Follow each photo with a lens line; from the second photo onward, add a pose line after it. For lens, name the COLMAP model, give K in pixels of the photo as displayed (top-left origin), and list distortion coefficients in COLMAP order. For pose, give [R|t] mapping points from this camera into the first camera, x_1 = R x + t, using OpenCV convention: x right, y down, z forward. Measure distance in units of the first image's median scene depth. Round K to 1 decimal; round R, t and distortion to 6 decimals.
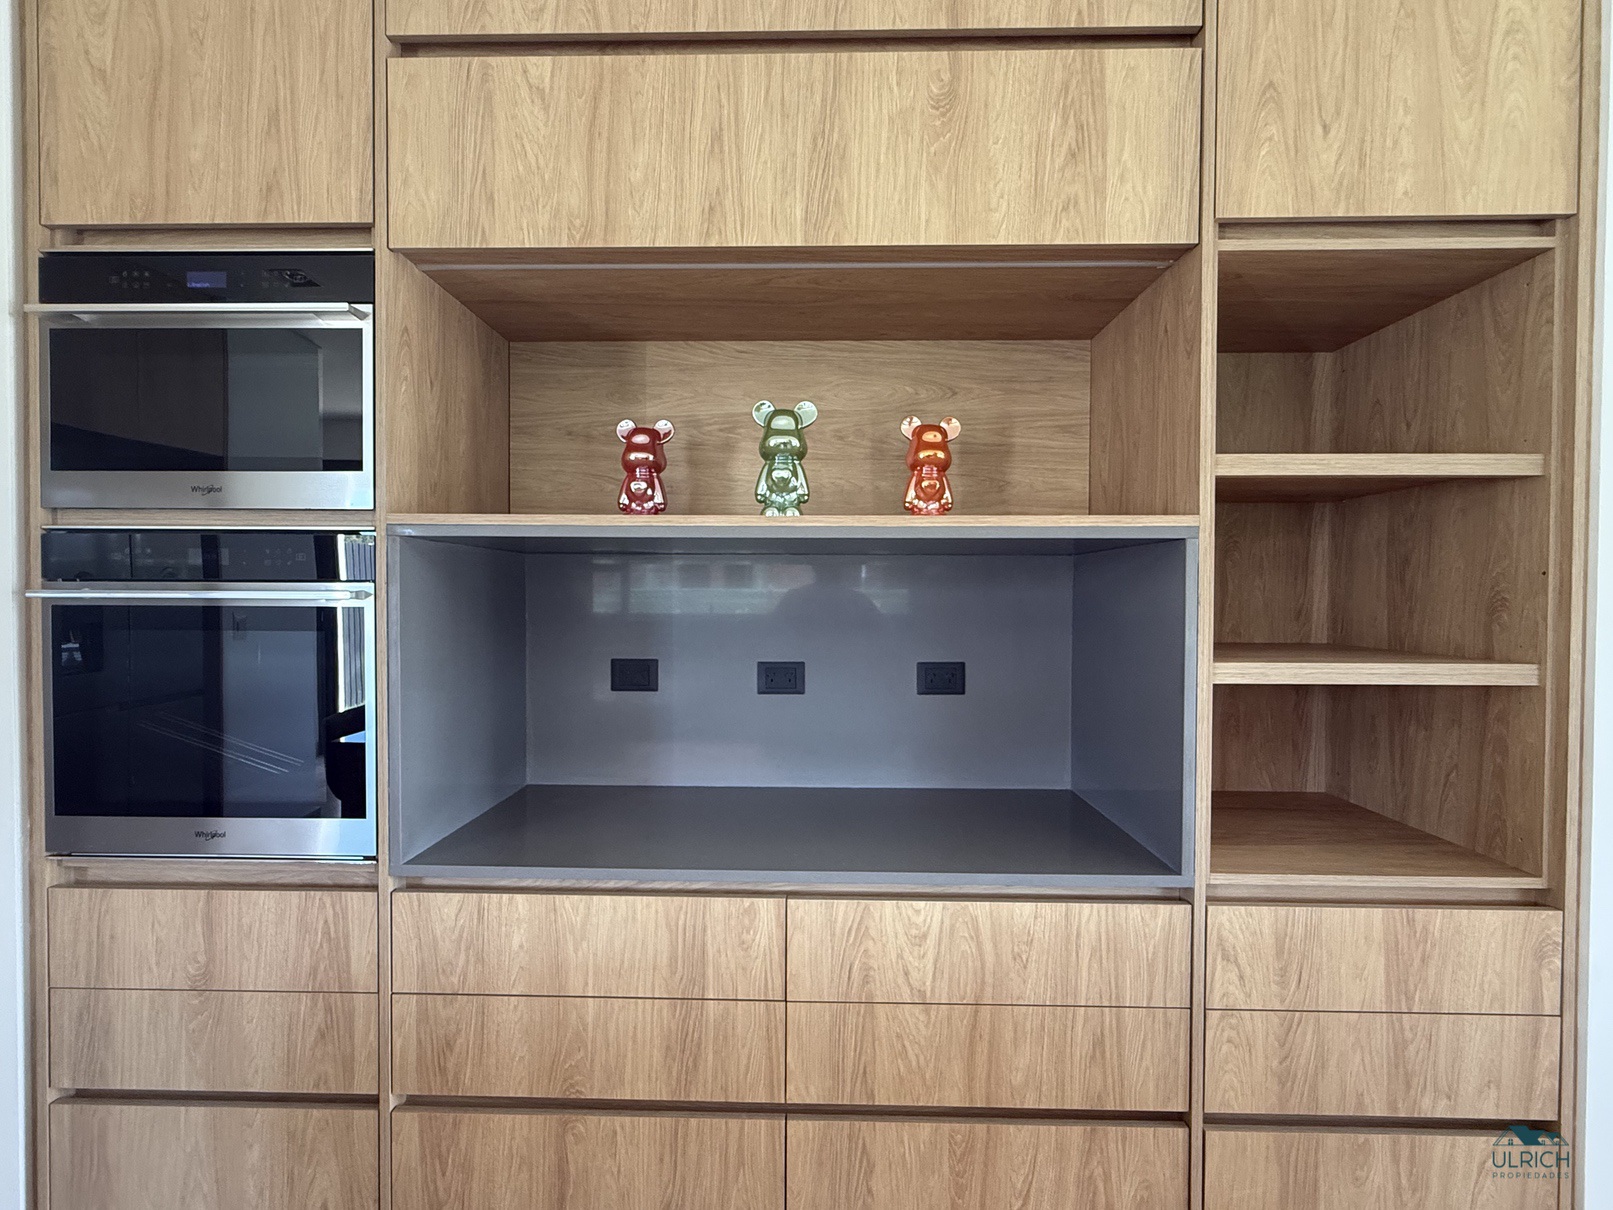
lens RADIAL K [[754.8, 0, 810.1], [0, 754.8, 613.1], [0, 0, 1]] dist [0.002778, -0.000767]
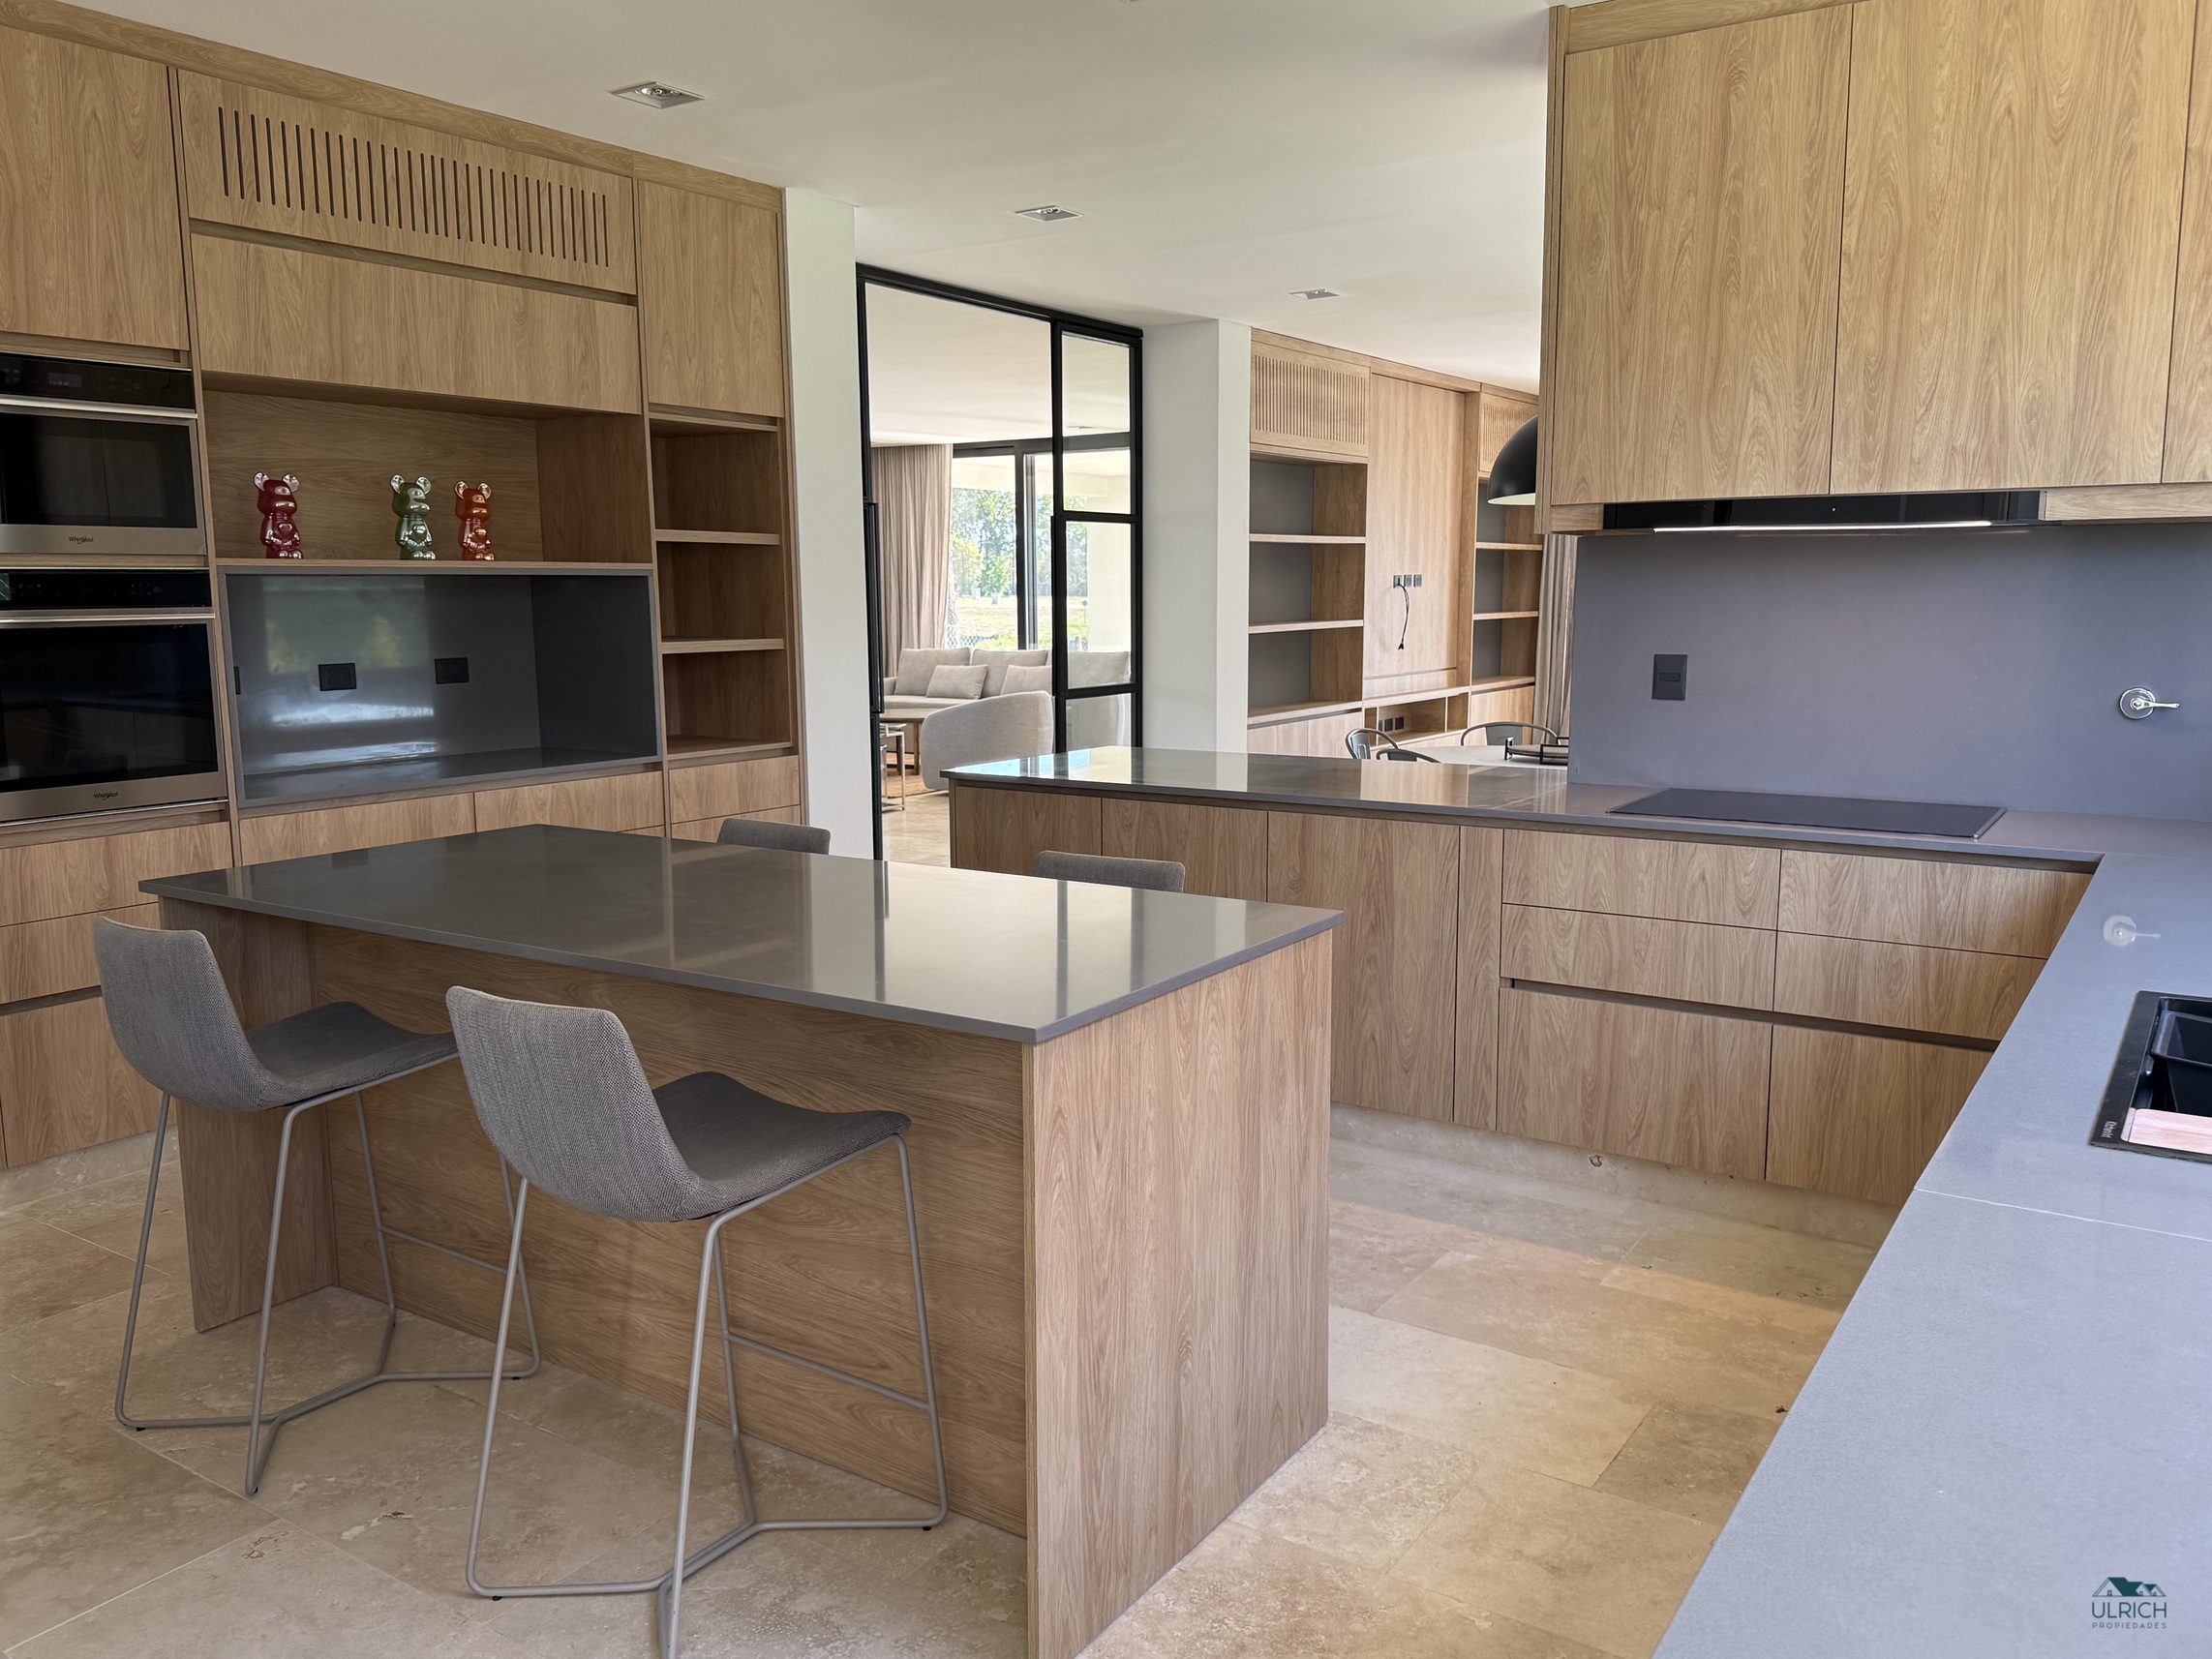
lens RADIAL K [[1692.7, 0, 1108.5], [0, 1692.7, 838.1], [0, 0, 1]] dist [0.007244, -0.015428]
pose [[0.541244, -0.130479, 0.830681, -2.416478], [0.028323, 0.990156, 0.137074, 0.002203], [-0.840389, -0.050663, 0.539611, -2.221674]]
